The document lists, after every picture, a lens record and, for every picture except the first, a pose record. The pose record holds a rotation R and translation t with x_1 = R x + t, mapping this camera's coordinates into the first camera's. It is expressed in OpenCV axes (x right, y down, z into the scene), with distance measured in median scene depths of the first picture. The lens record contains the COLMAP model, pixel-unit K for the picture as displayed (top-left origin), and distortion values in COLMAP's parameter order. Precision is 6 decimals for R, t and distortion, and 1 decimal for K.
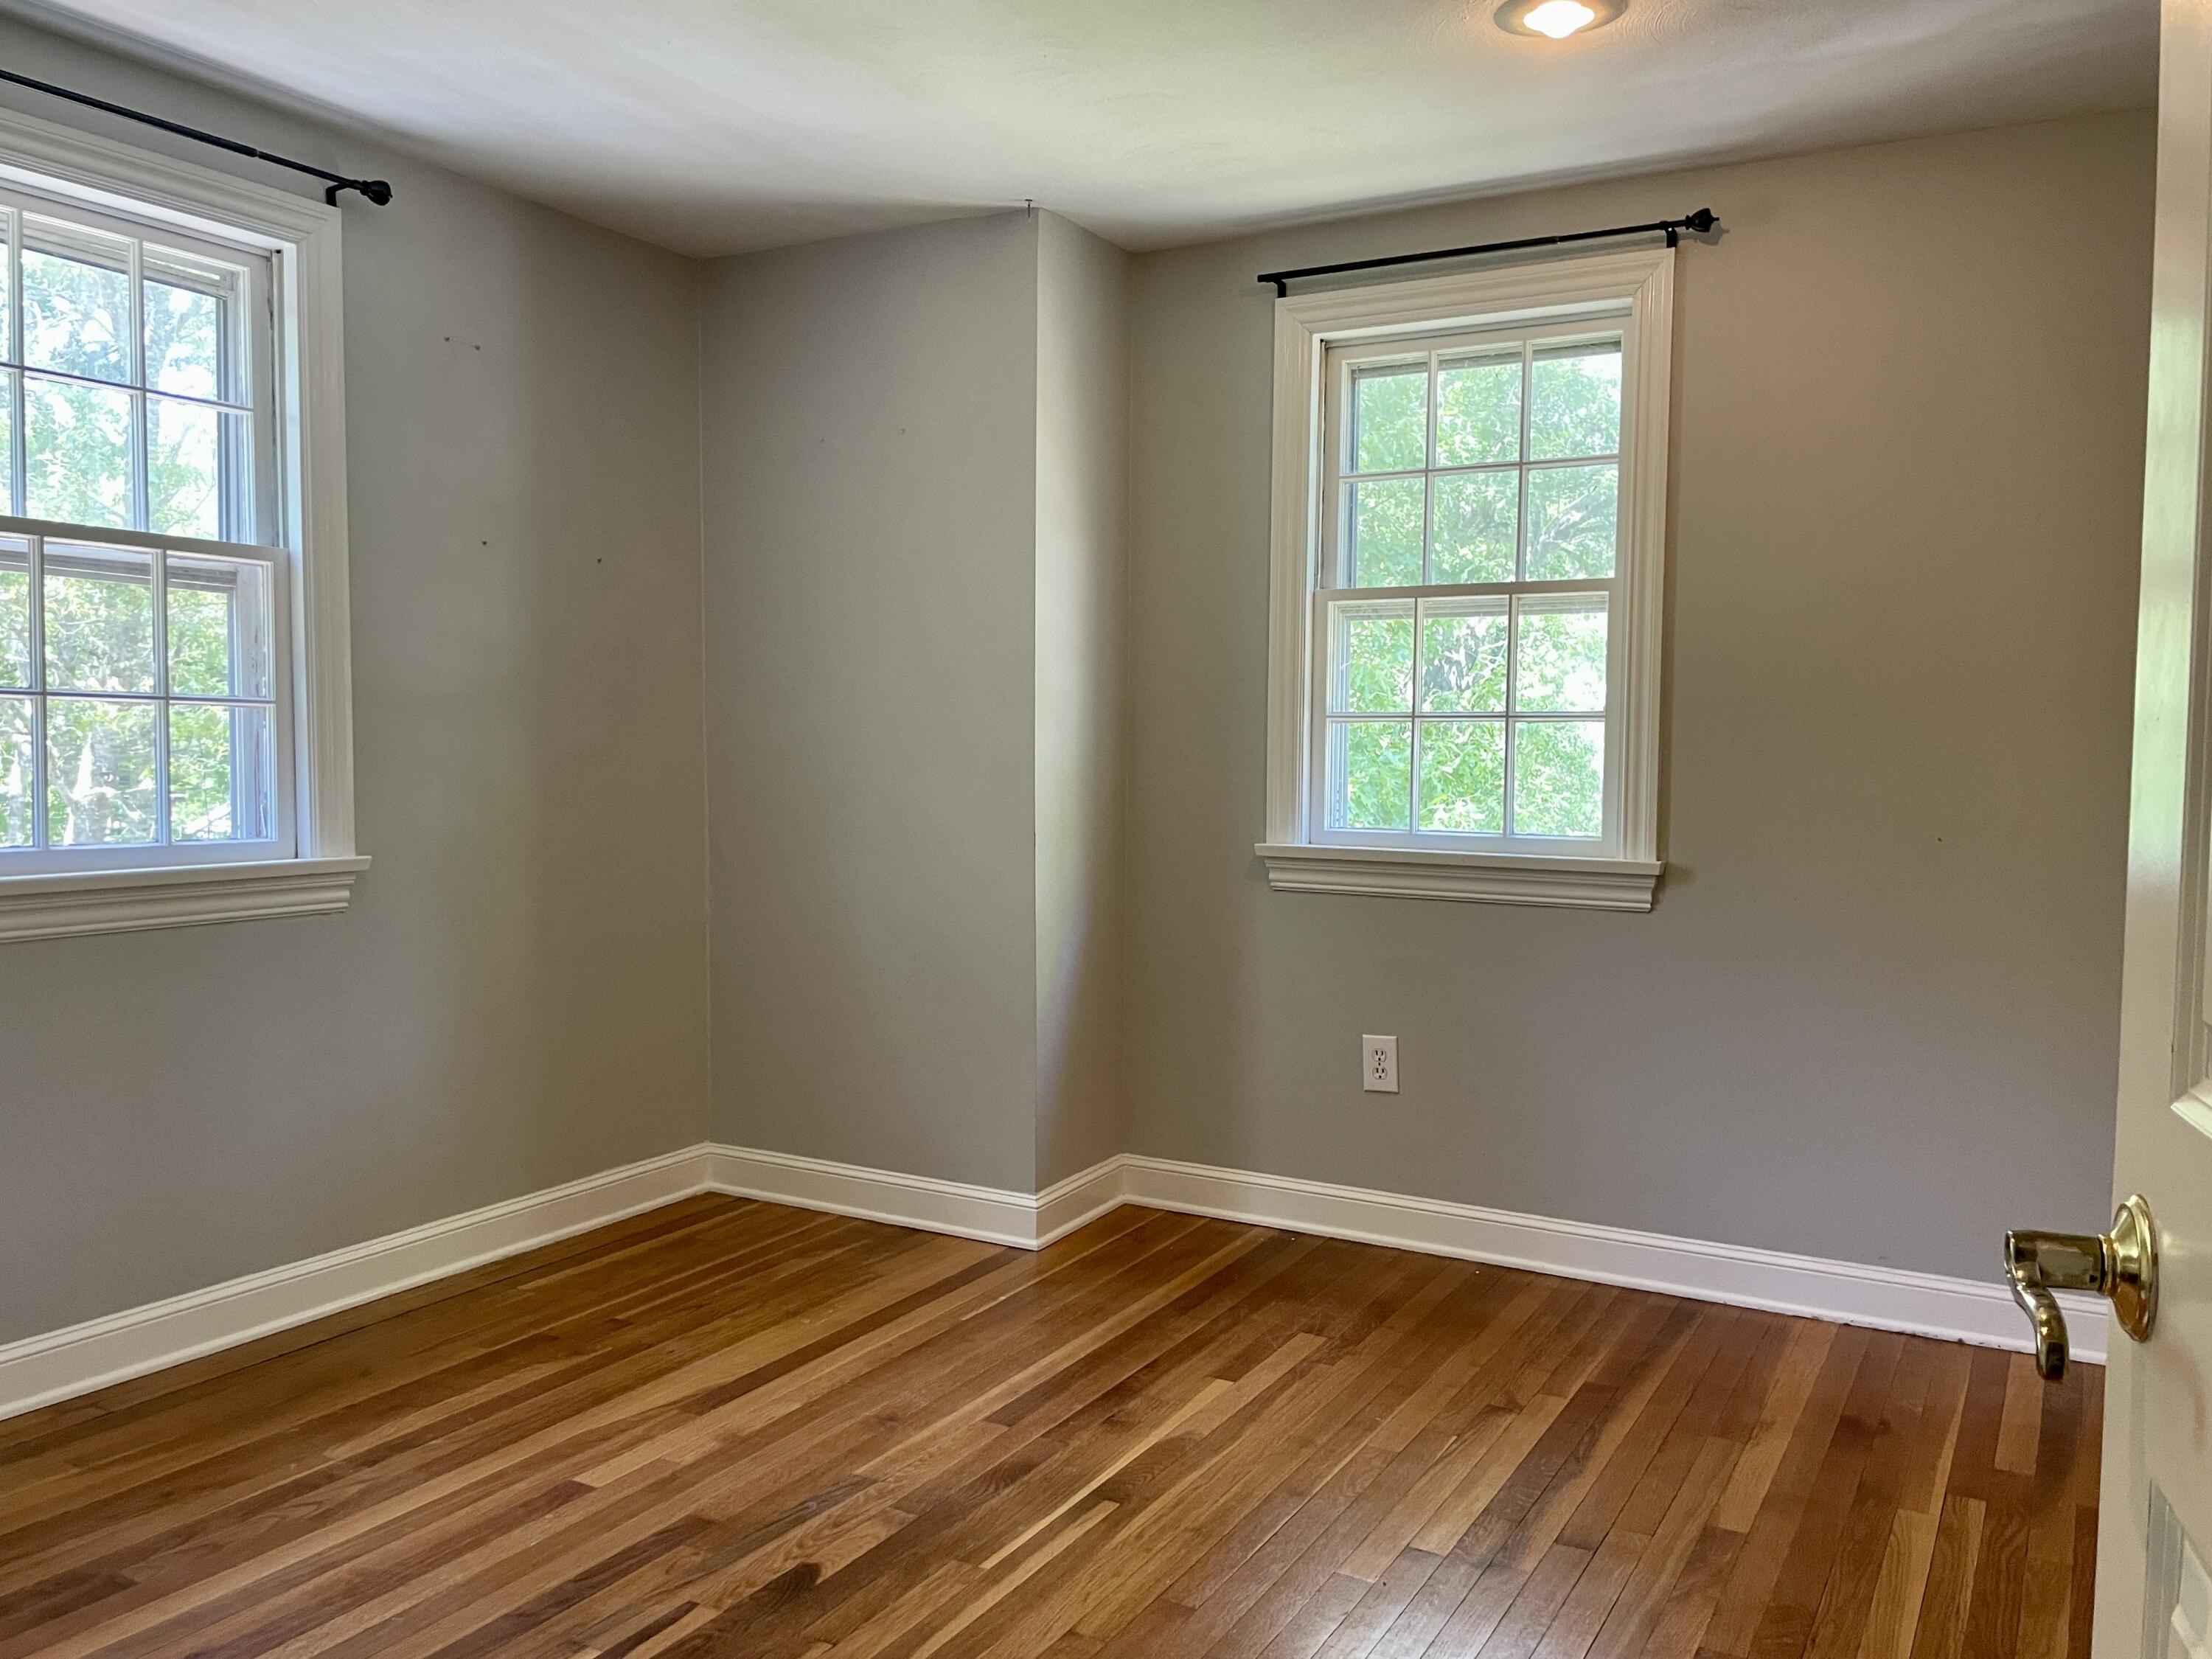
lens RADIAL K [[1733.7, 0, 1124.8], [0, 1733.7, 825.4], [0, 0, 1]] dist [0.046755, -0.065368]
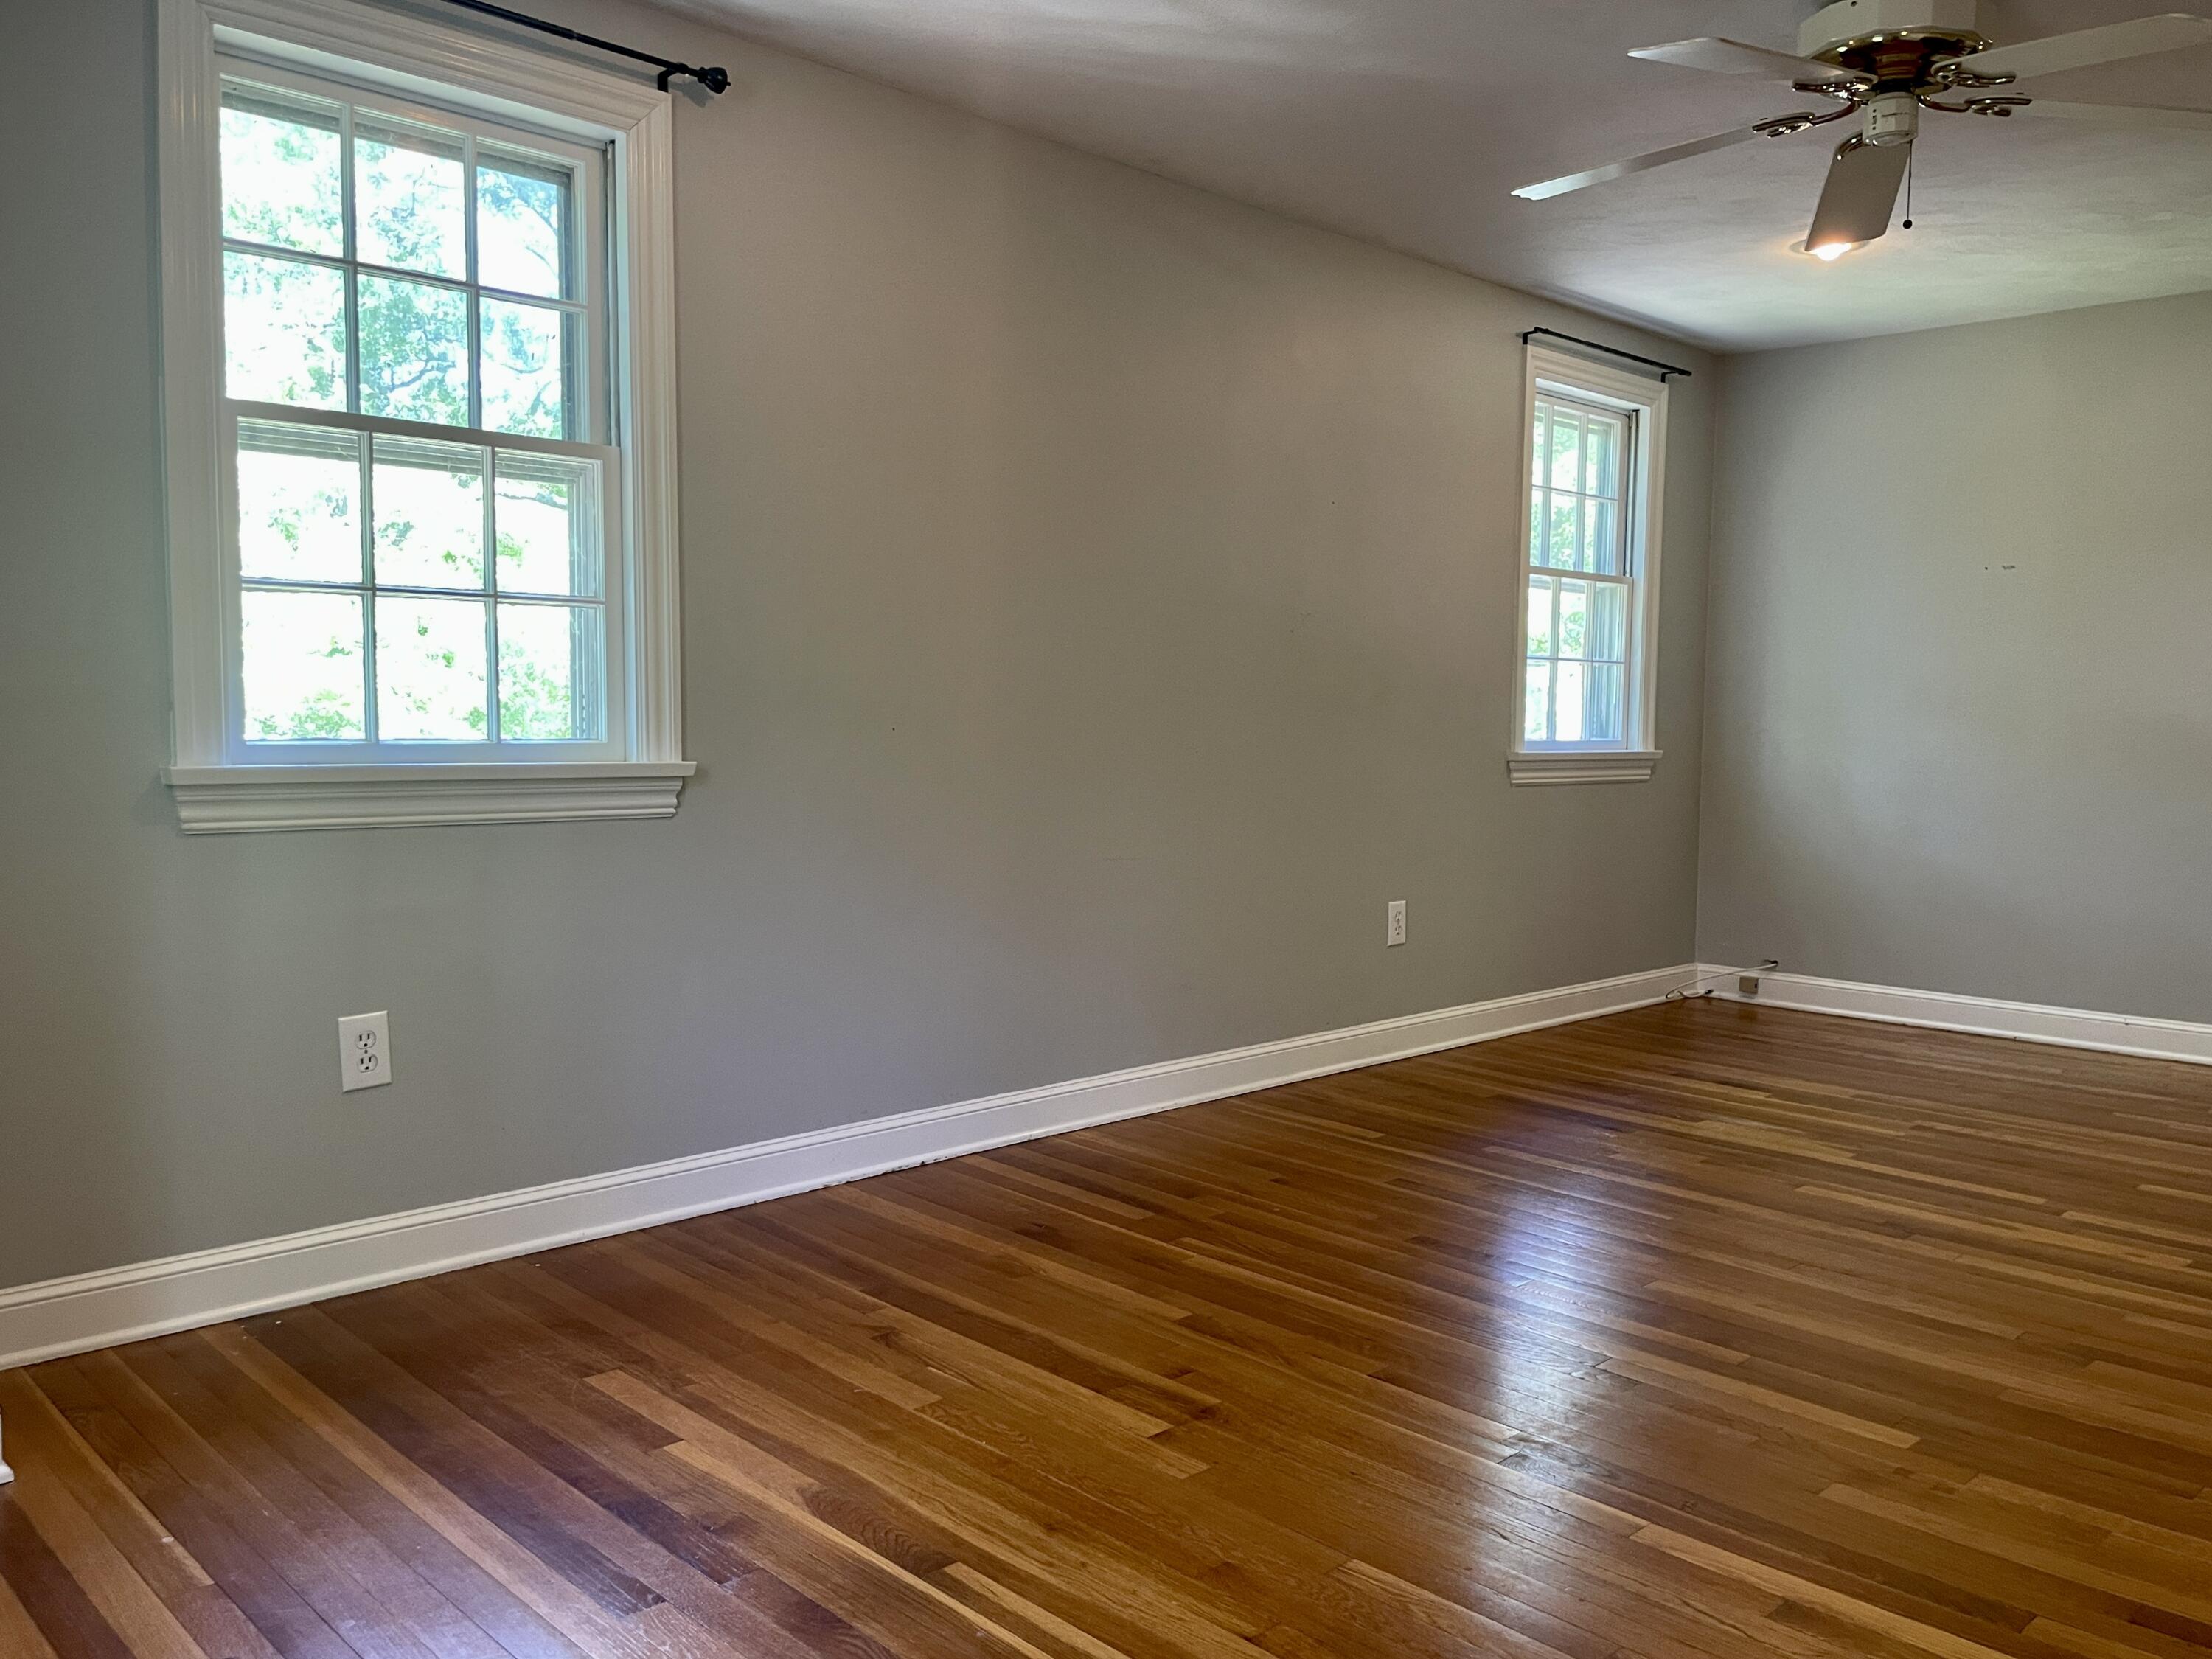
lens RADIAL K [[1733.7, 0, 1120.9], [0, 1733.7, 838.7], [0, 0, 1]] dist [0.046755, -0.065368]
pose [[0.256065, -0.076048, 0.963663, -0.552197], [0.036899, 0.996943, 0.068869, 0.006054], [-0.965955, 0.017923, 0.258089, 0.545710]]
